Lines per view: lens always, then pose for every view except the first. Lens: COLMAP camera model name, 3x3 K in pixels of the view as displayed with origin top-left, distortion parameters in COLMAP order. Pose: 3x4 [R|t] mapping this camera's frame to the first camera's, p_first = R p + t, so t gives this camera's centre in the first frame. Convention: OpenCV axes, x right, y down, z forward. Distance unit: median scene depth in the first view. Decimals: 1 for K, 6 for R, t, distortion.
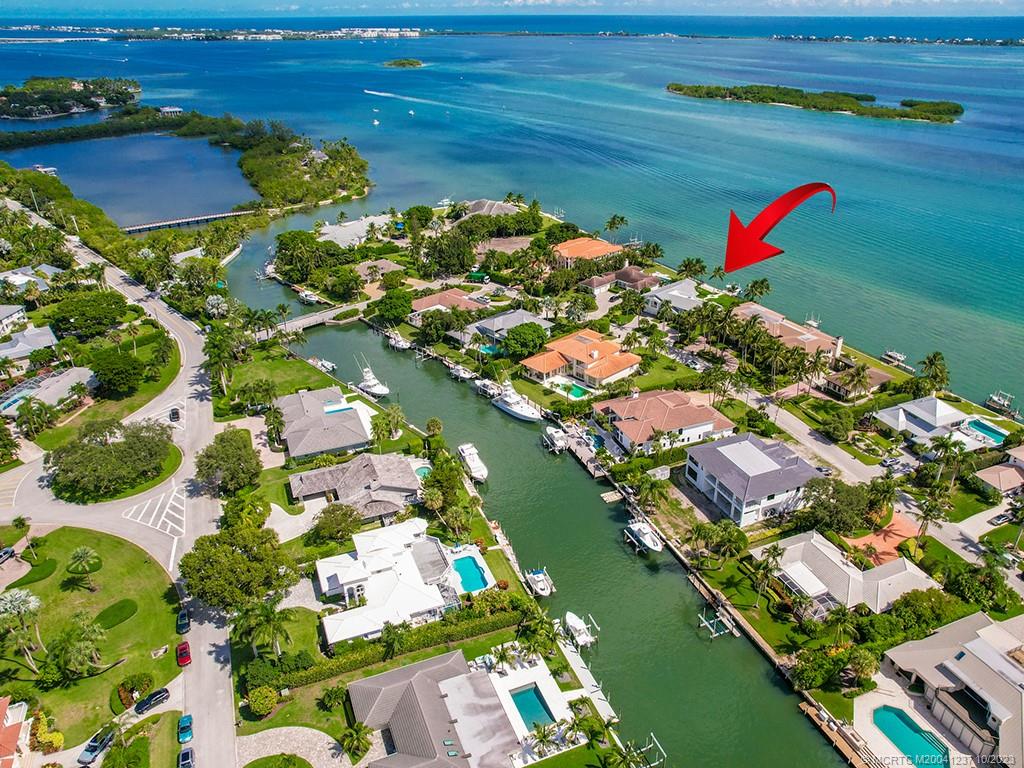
lens RADIAL K [[737.6, 0, 477.7], [0, 737.6, 386.5], [0, 0, 1]] dist [-0.069514, 0.062402]
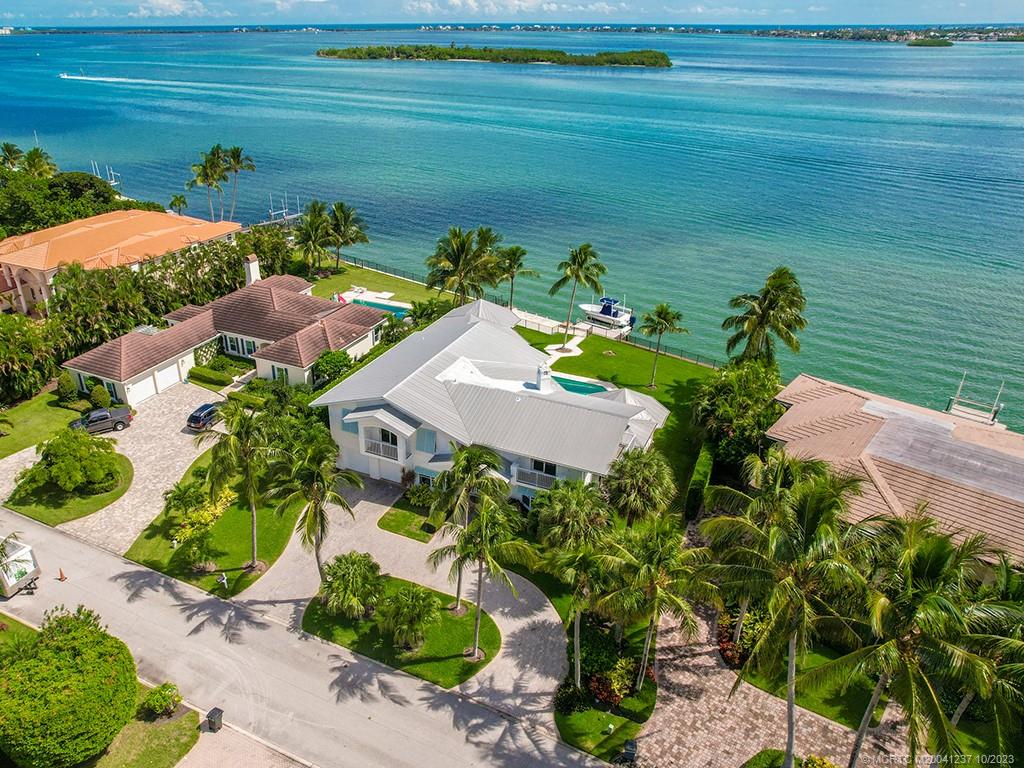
lens RADIAL K [[737.6, 0, 477.7], [0, 737.6, 386.5], [0, 0, 1]] dist [-0.069514, 0.062402]
pose [[0.906549, -0.156417, 0.392050, 0.163998], [0.165155, 0.986200, 0.011573, -0.111183], [-0.388450, 0.054257, 0.919871, 0.704678]]
